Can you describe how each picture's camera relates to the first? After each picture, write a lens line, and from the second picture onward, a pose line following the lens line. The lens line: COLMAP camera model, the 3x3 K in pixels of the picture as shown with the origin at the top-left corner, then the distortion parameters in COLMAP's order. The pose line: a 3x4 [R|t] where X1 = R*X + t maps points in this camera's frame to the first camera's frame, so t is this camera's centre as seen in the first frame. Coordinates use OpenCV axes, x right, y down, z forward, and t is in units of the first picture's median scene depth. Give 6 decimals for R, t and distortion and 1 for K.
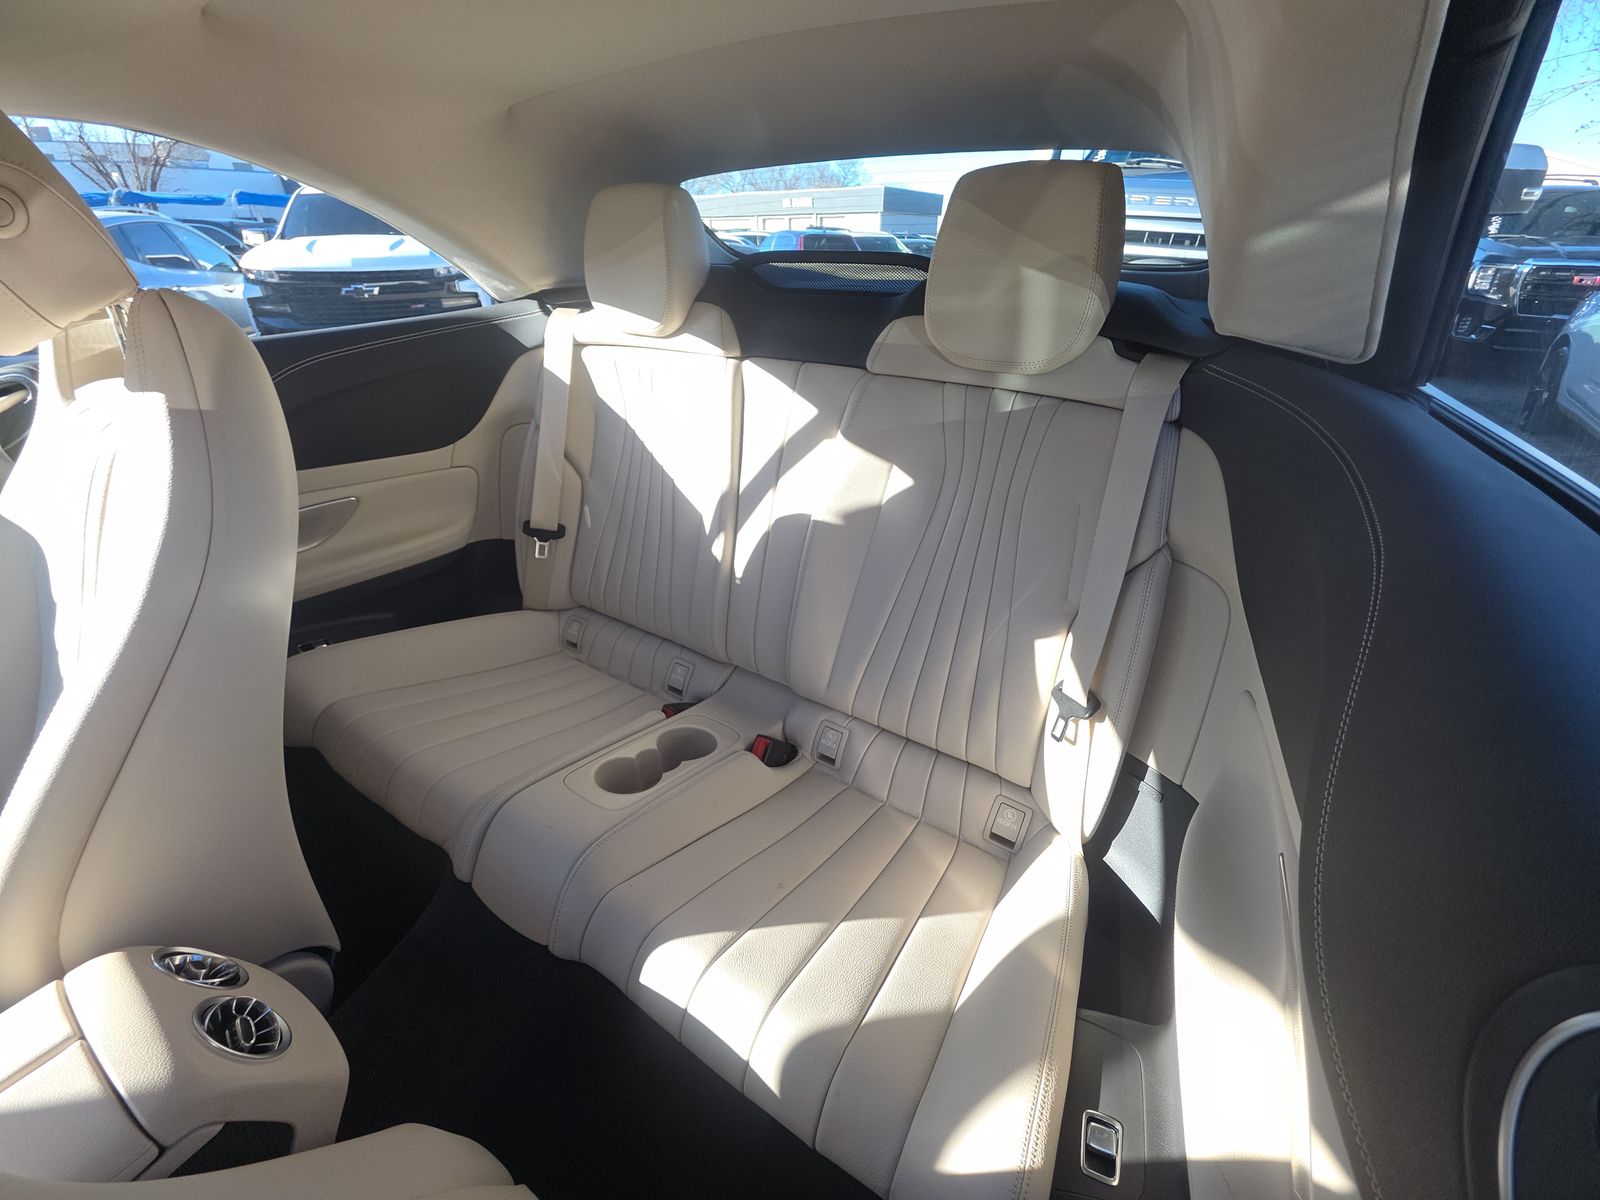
lens RADIAL K [[634.7, 0, 806.1], [0, 634.7, 601.6], [0, 0, 1]] dist [0.012104, -0.008160]
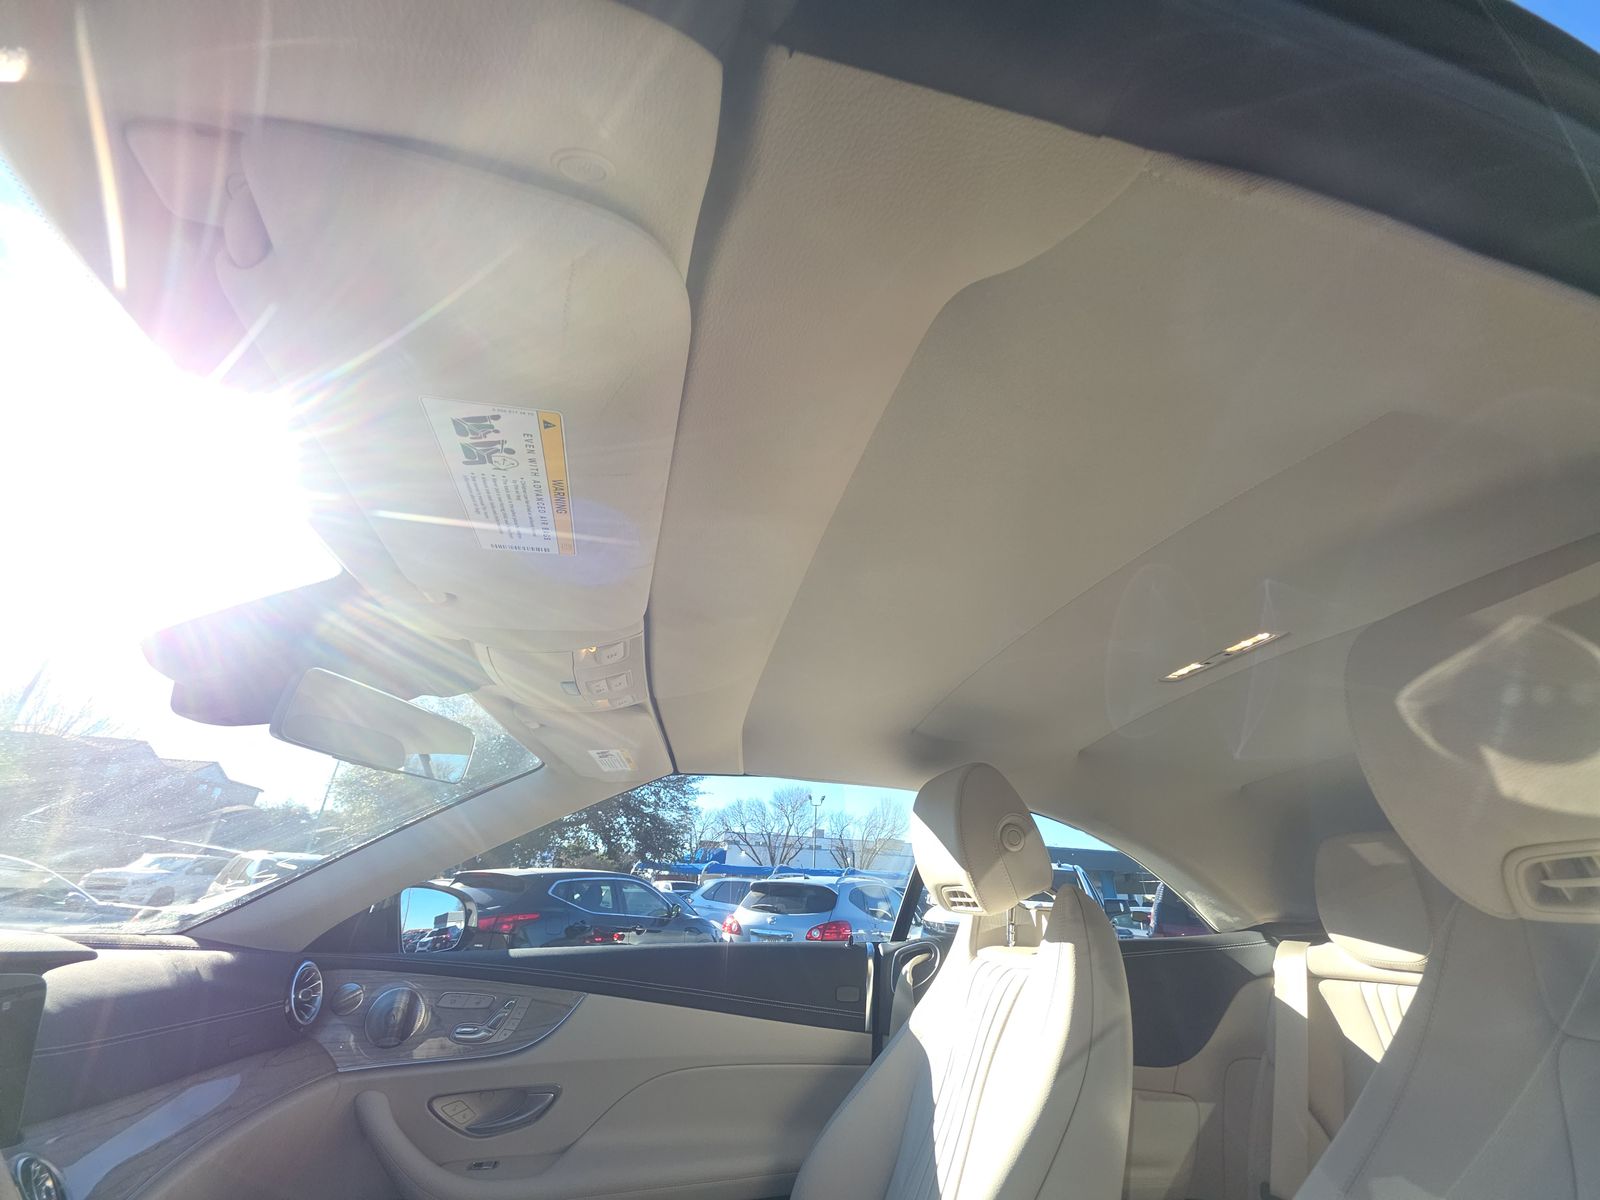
lens RADIAL K [[634.7, 0, 806.1], [0, 634.7, 601.6], [0, 0, 1]] dist [0.012104, -0.008160]
pose [[0.699246, -0.282486, -0.656702, -0.089668], [-0.382143, 0.628653, -0.677320, 0.213380], [0.604171, 0.724567, 0.331633, -0.250648]]
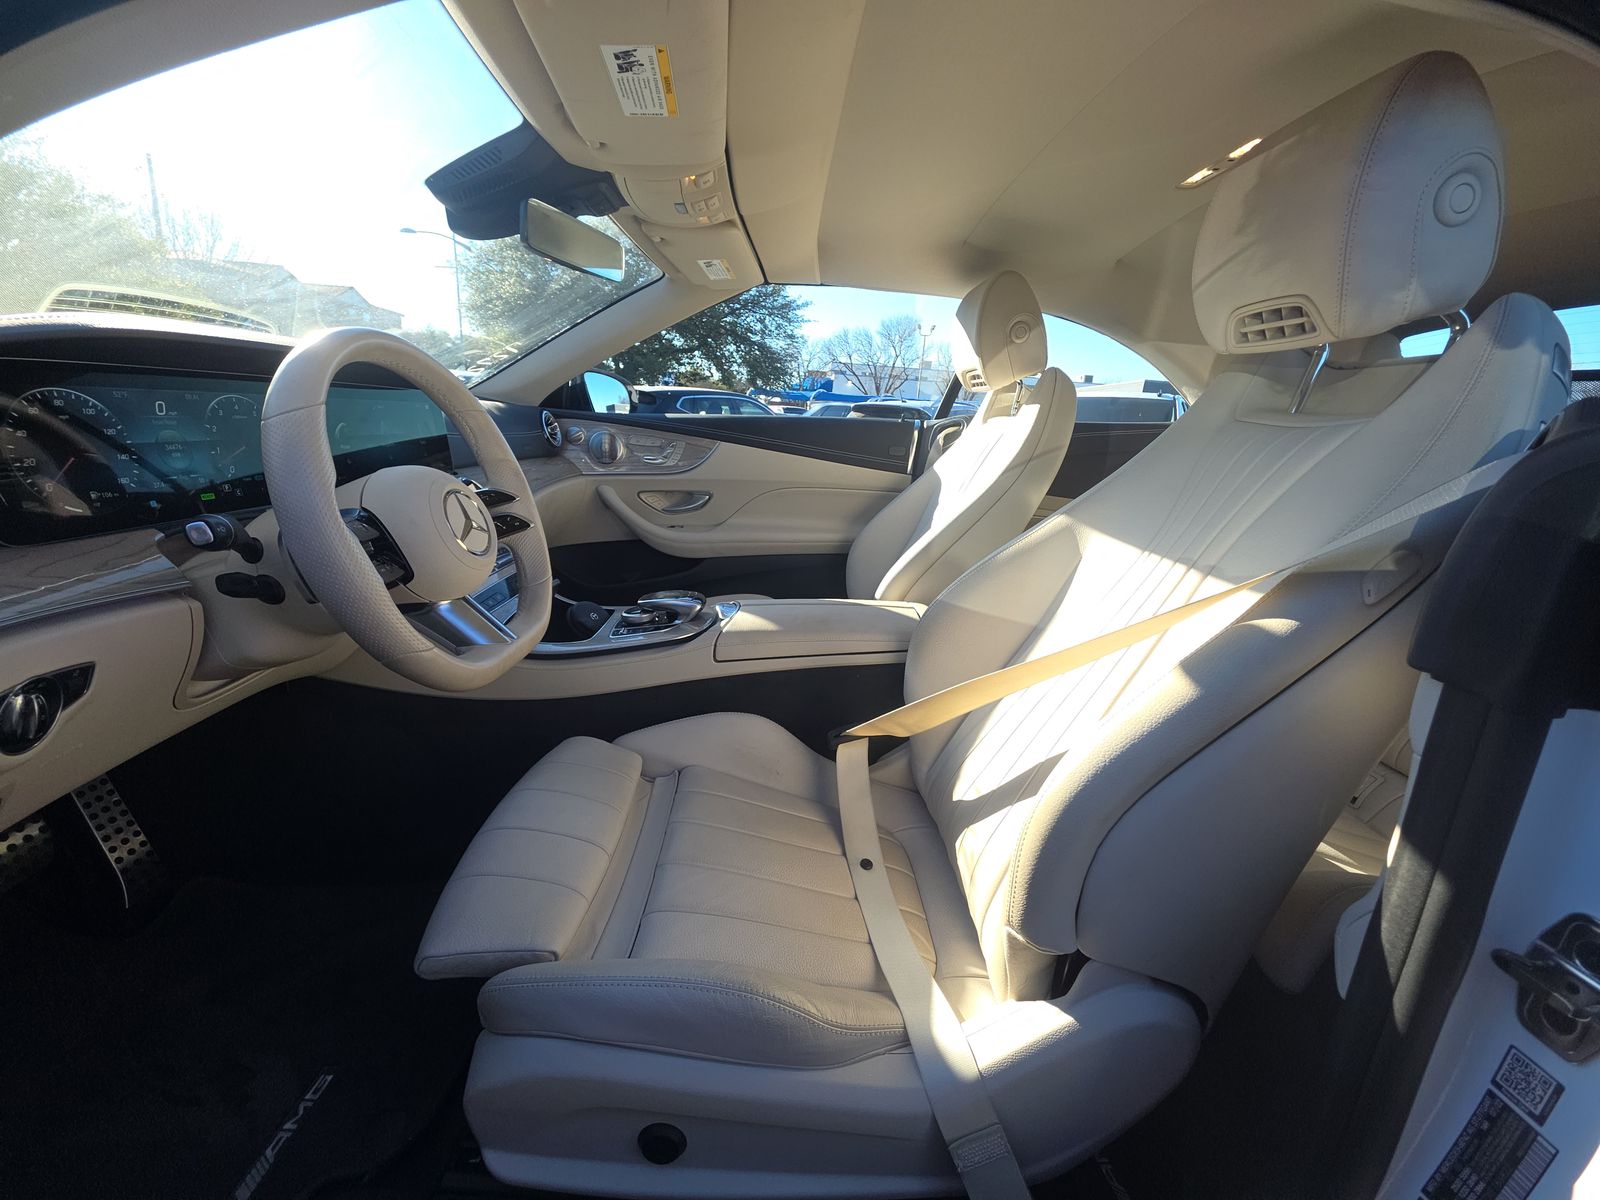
lens RADIAL K [[634.7, 0, 806.1], [0, 634.7, 601.6], [0, 0, 1]] dist [0.012104, -0.008160]
pose [[0.578332, 0.255623, -0.774718, 0.213666], [-0.456322, 0.888548, -0.047465, 0.367118], [0.676242, 0.380971, 0.630522, -0.345598]]
